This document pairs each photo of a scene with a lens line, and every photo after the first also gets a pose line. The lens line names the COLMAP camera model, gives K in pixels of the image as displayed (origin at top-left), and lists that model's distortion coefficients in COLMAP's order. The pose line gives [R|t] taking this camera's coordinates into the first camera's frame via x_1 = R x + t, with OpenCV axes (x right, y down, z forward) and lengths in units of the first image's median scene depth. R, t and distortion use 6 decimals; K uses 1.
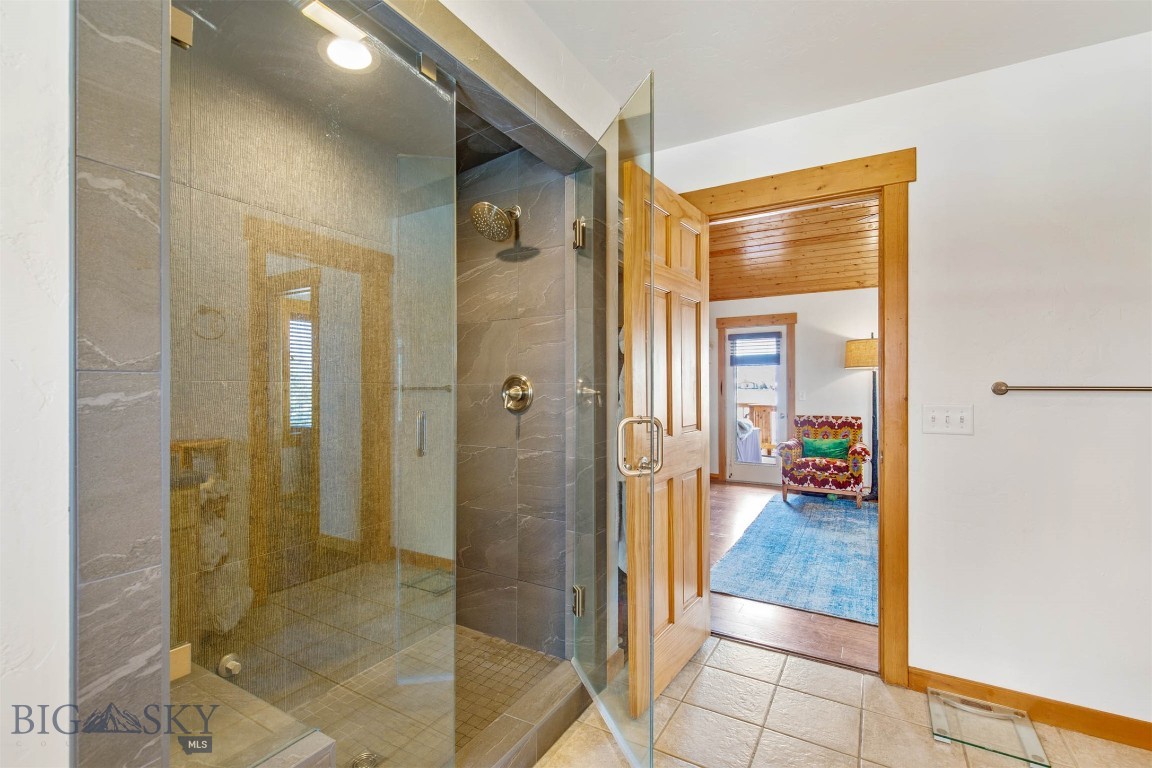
lens RADIAL K [[524.1, 0, 578.9], [0, 524.1, 384.7], [0, 0, 1]] dist [-0.028125, 0.000866]
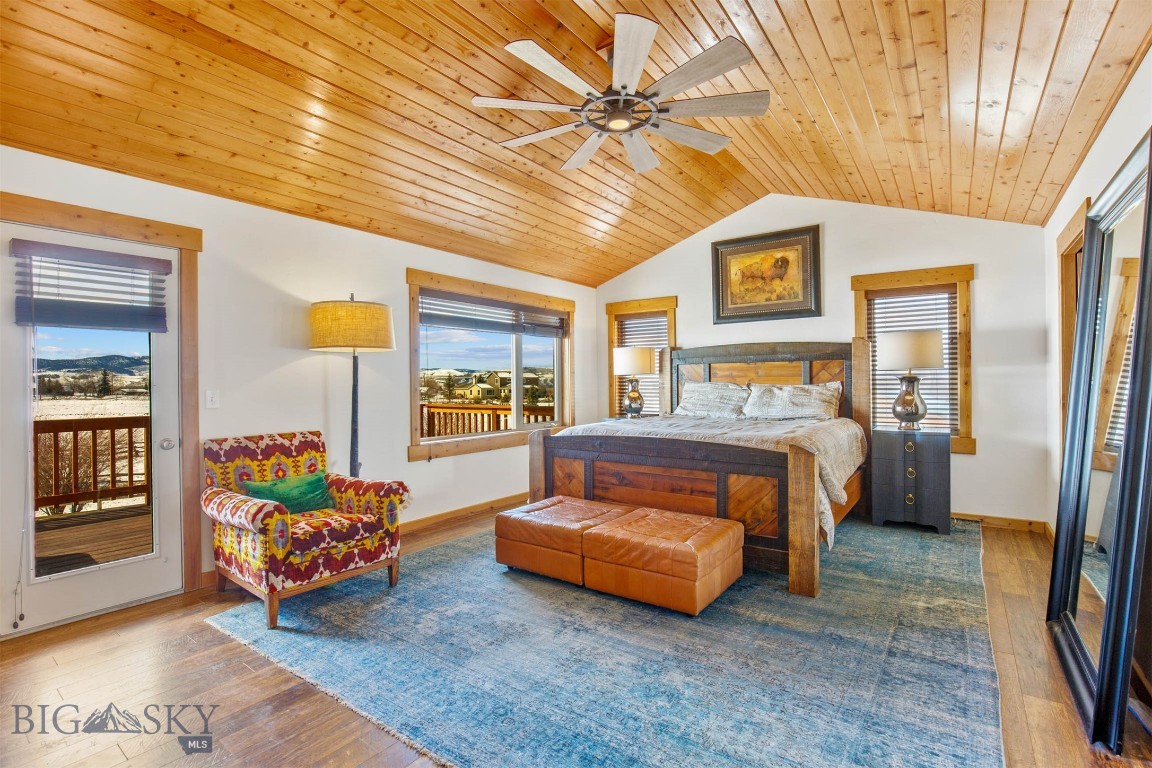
lens RADIAL K [[524.1, 0, 578.9], [0, 524.1, 384.7], [0, 0, 1]] dist [-0.028125, 0.000866]
pose [[0.107142, -0.002408, 0.994241, -0.029751], [0.001111, 0.999997, 0.002302, 0.007845], [-0.994243, 0.000858, 0.107144, 0.701027]]
